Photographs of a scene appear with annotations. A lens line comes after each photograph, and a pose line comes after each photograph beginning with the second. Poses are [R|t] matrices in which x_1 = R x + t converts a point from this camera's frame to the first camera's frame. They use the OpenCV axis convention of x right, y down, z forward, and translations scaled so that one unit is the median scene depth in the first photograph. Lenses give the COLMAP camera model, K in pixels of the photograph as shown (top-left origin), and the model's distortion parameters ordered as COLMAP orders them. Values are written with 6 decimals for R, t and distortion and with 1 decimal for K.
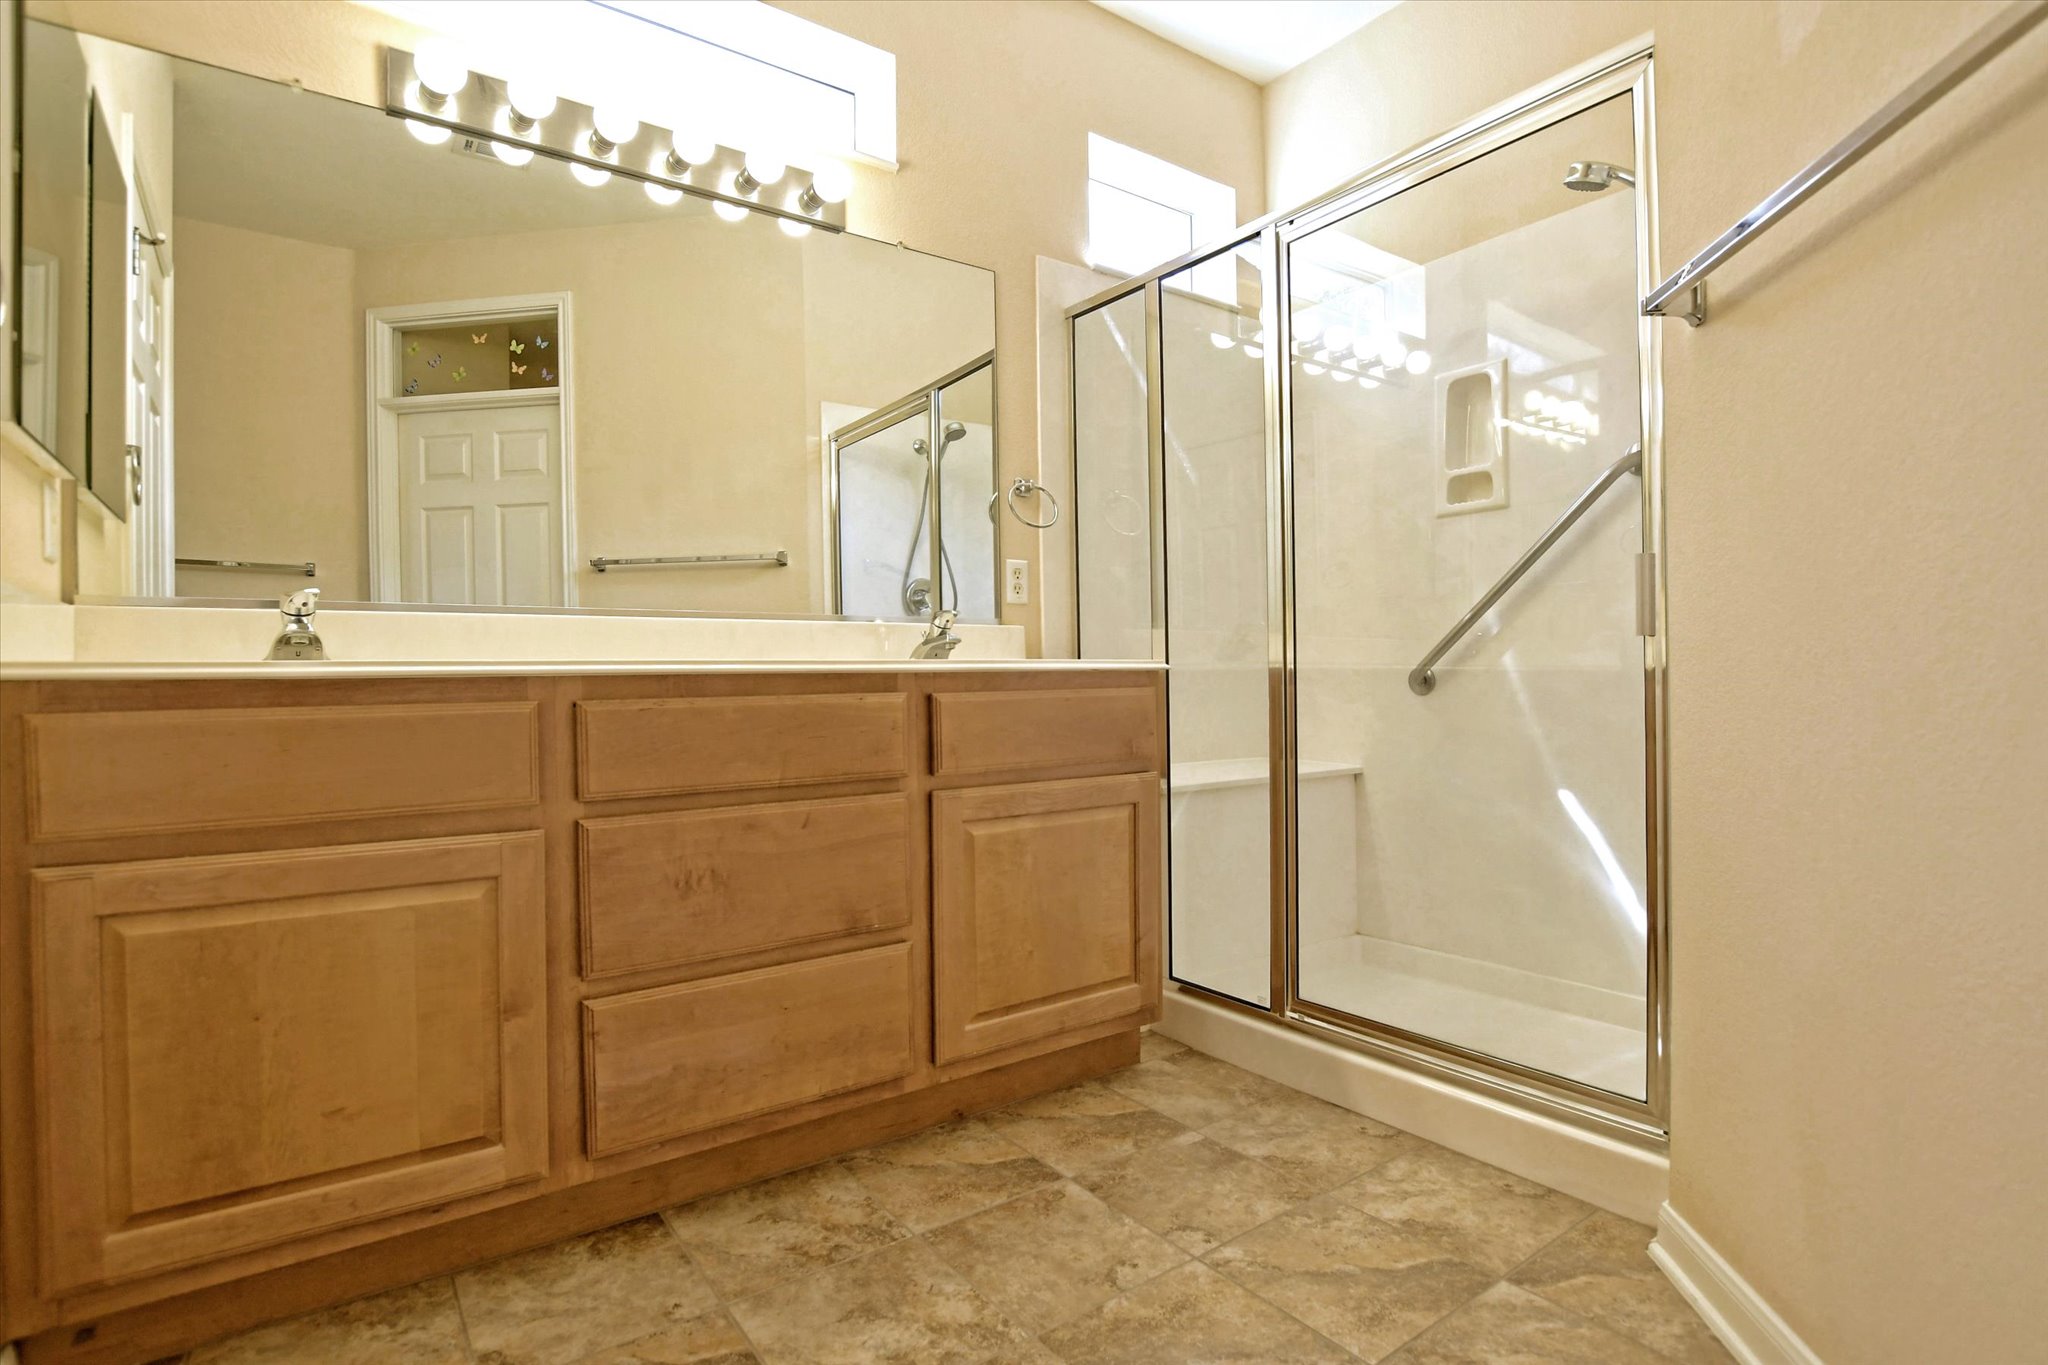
lens RADIAL K [[897.2, 0, 1013.2], [0, 897.2, 687.1], [0, 0, 1]] dist [-0.035182, 0.004760]
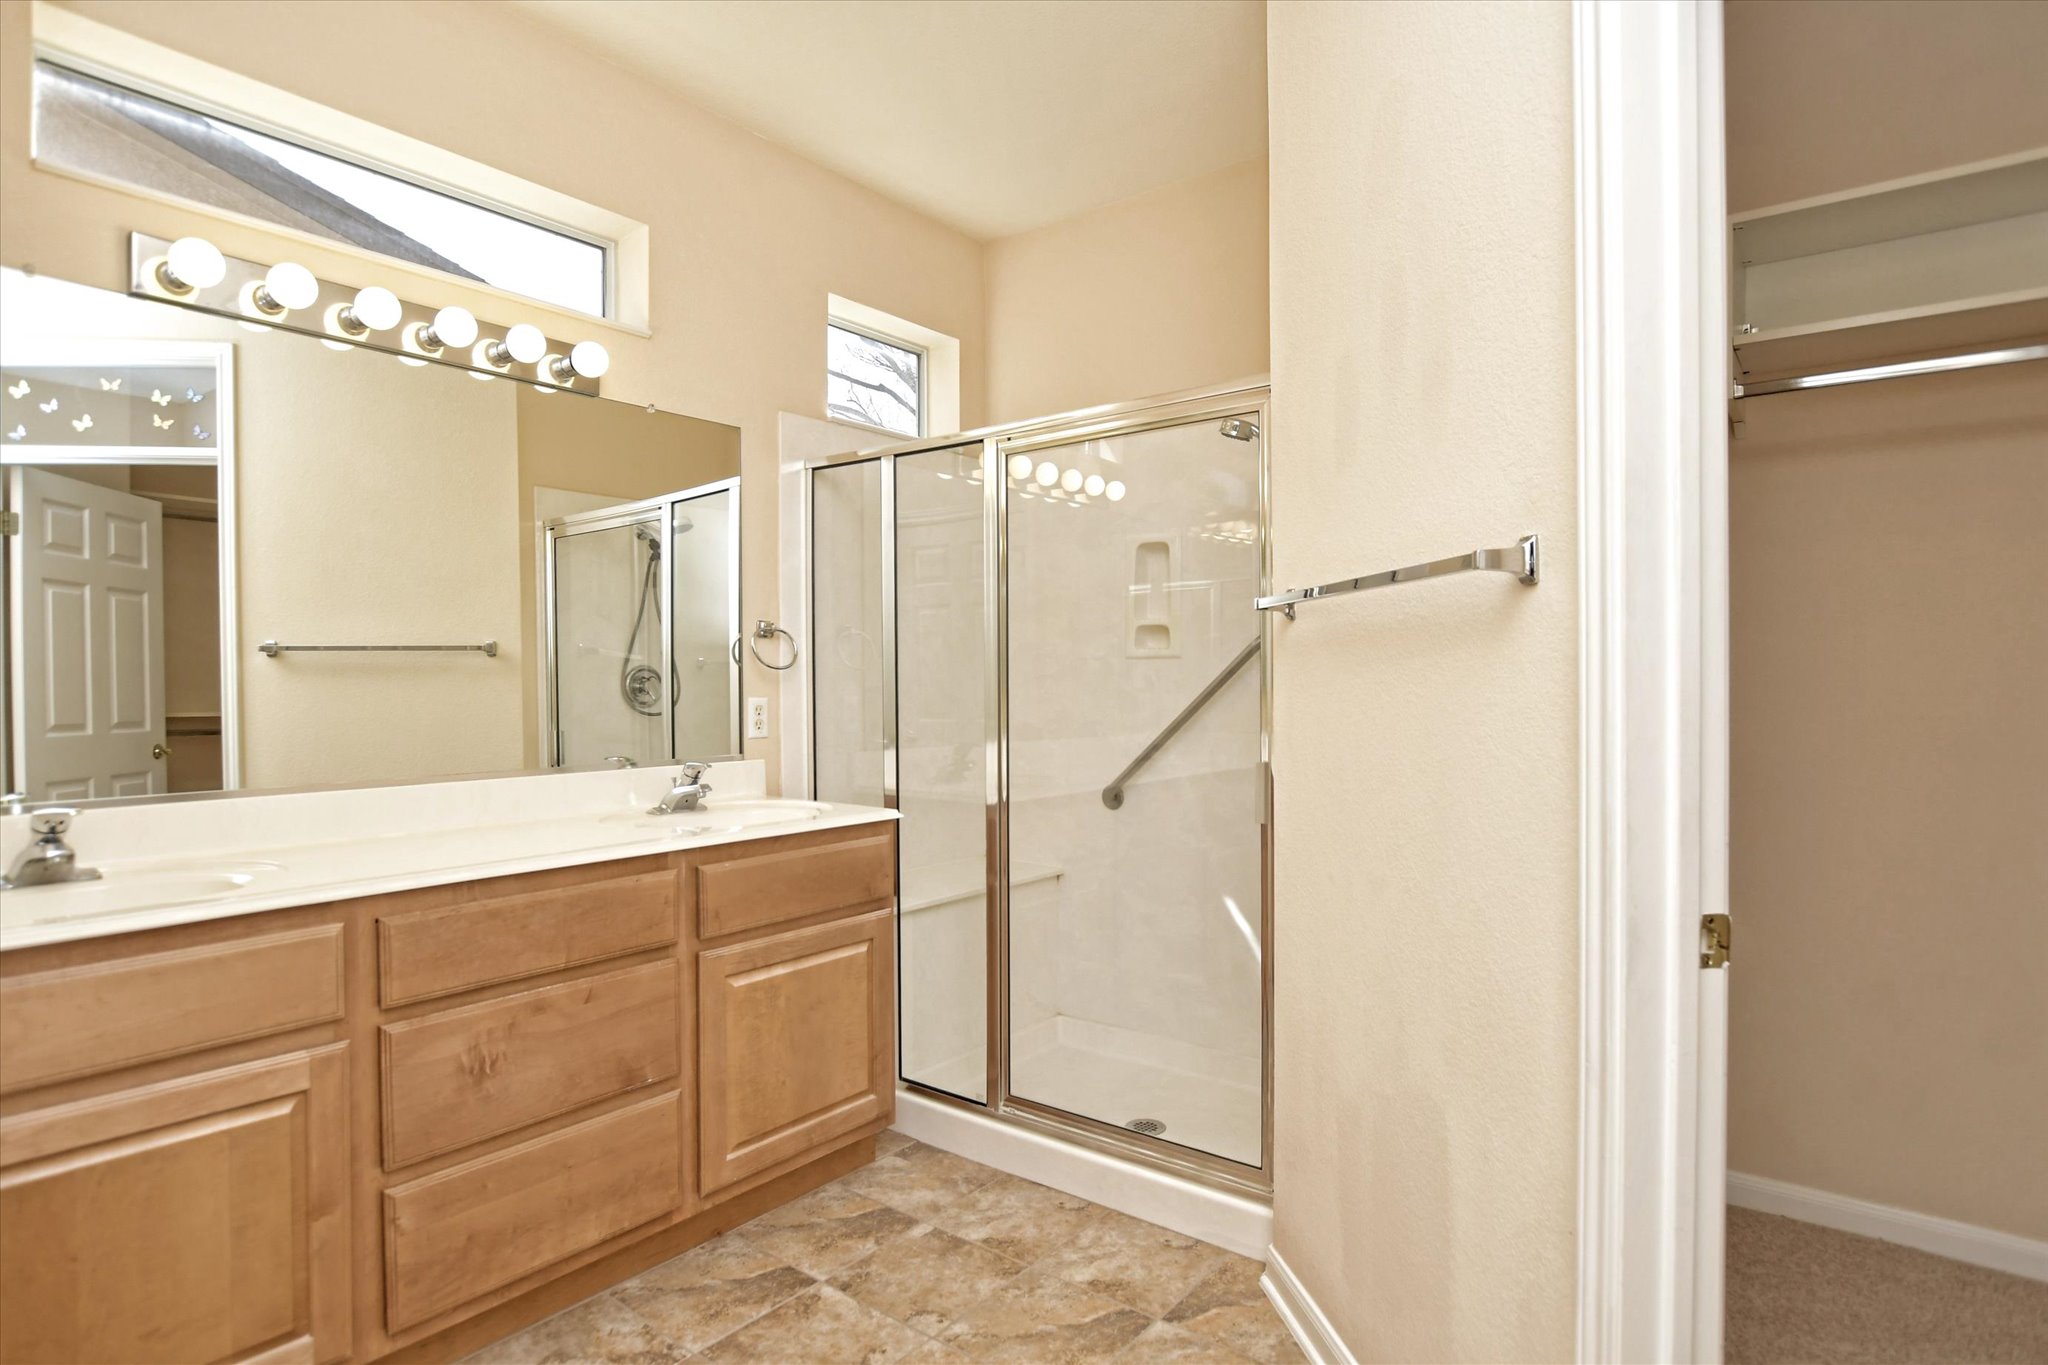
lens RADIAL K [[990.7, 0, 958.6], [0, 990.7, 685.1], [0, 0, 1]] dist [-0.020064, -0.001540]
pose [[0.966818, 0.004183, 0.255431, -0.098022], [-0.005266, 0.999980, 0.003555, -0.238423], [-0.255411, -0.004782, 0.966821, -0.293695]]
